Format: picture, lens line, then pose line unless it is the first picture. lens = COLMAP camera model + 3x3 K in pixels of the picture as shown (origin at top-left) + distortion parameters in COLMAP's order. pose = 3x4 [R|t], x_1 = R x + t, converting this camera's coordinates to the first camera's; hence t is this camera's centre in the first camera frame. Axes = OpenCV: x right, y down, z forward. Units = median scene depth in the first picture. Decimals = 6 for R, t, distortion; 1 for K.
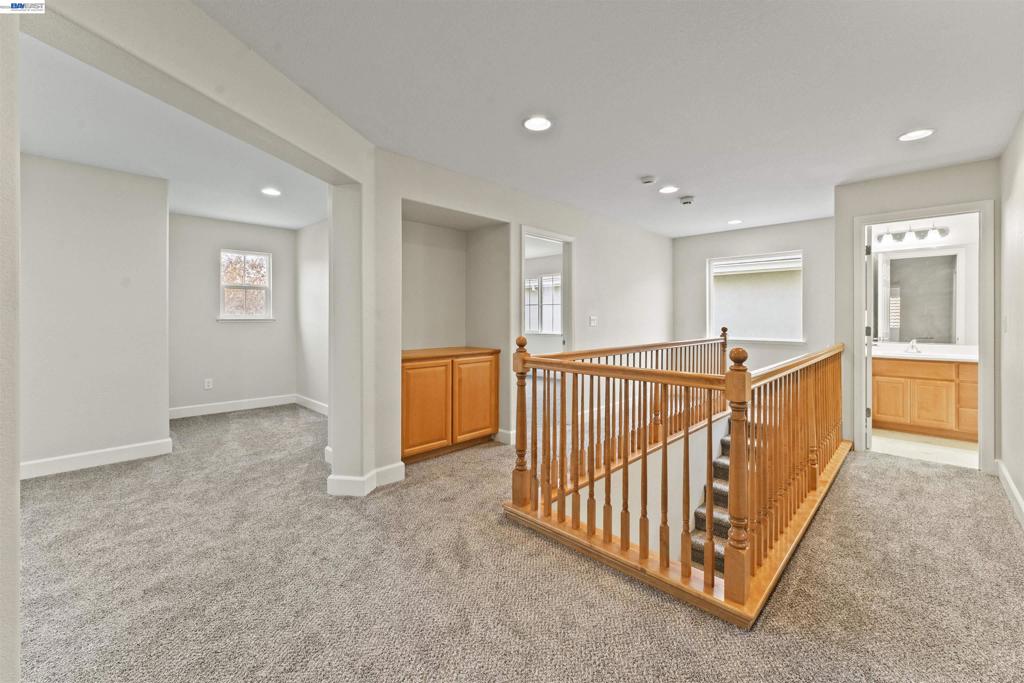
lens RADIAL K [[422.5, 0, 511.3], [0, 422.5, 315.1], [0, 0, 1]] dist [-0.001676, -0.000474]
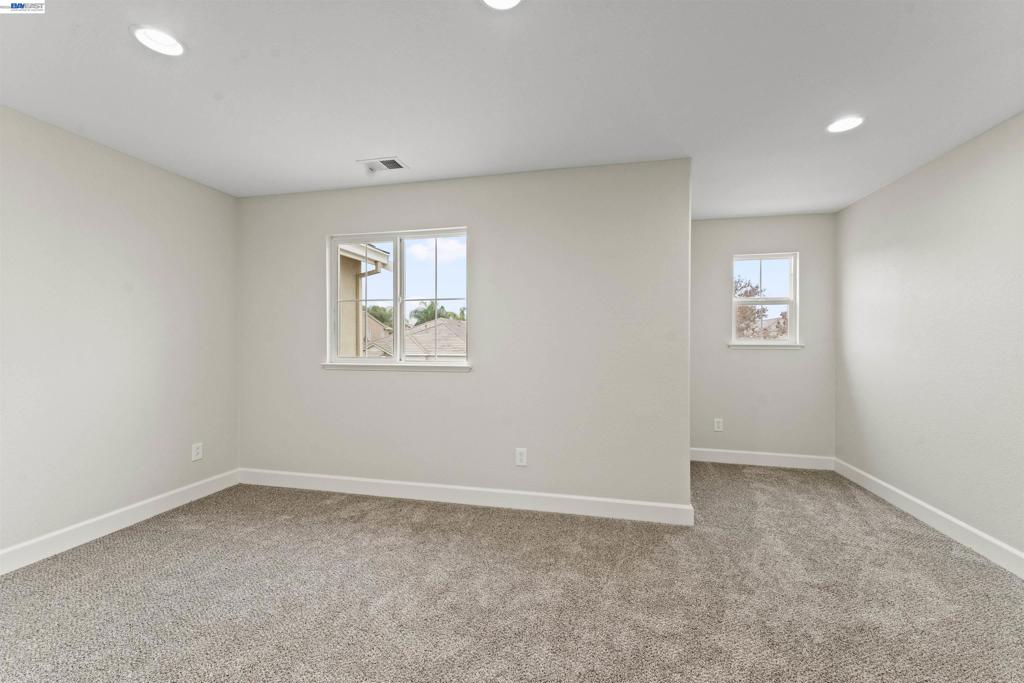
lens RADIAL K [[414.9, 0, 509.8], [0, 414.9, 333.9], [0, 0, 1]] dist [0.000574, 0.000065]
pose [[0.524733, -0.003922, -0.851258, -0.281301], [-0.003116, 0.999974, -0.006528, -0.005824], [0.851261, 0.006077, 0.524707, 0.271681]]
